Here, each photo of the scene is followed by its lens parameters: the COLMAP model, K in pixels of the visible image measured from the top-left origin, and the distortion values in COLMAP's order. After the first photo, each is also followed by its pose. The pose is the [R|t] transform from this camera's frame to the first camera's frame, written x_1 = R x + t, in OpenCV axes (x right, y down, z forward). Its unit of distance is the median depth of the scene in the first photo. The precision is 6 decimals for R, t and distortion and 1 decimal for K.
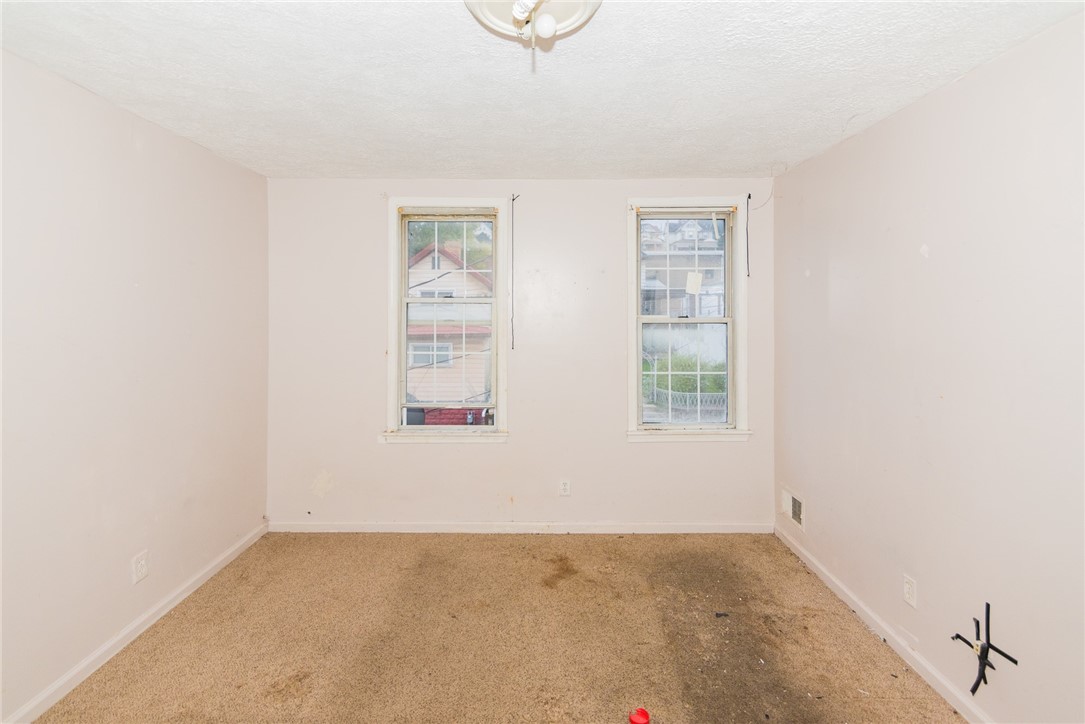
lens RADIAL K [[498.8, 0, 537.4], [0, 498.8, 311.9], [0, 0, 1]] dist [0.015287, -0.001701]
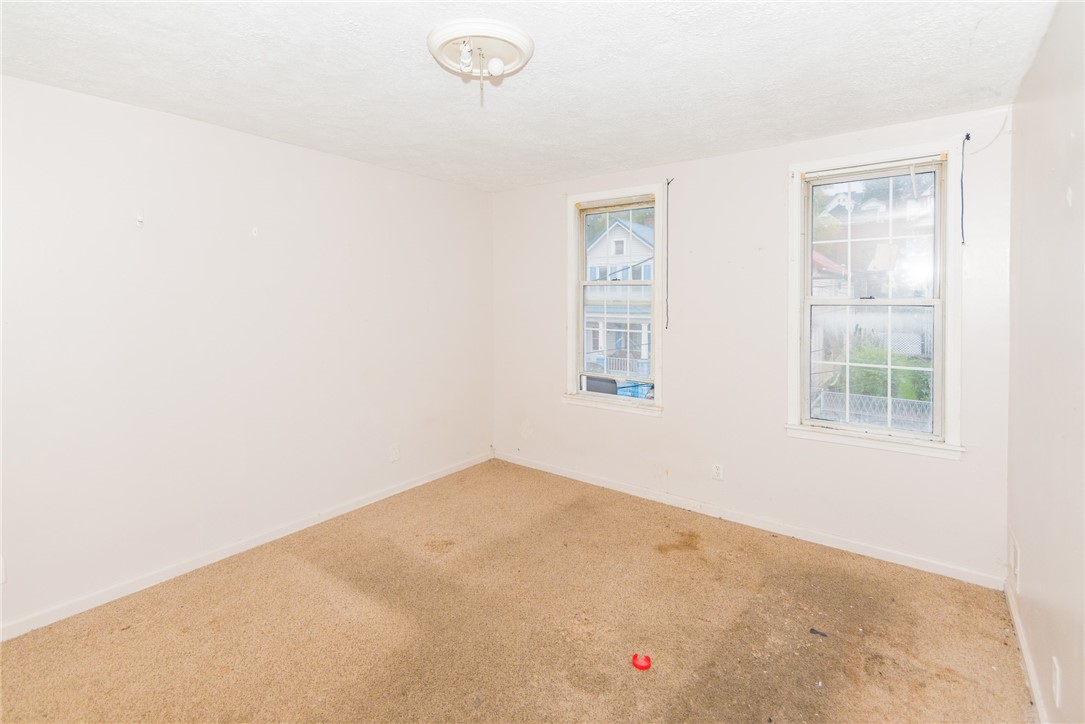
lens RADIAL K [[498.8, 0, 537.4], [0, 498.8, 311.9], [0, 0, 1]] dist [0.015287, -0.001701]
pose [[0.804300, 0.018281, -0.593942, 0.371810], [-0.001200, 0.999575, 0.029140, 0.010248], [0.594222, -0.022724, 0.803980, 0.004764]]
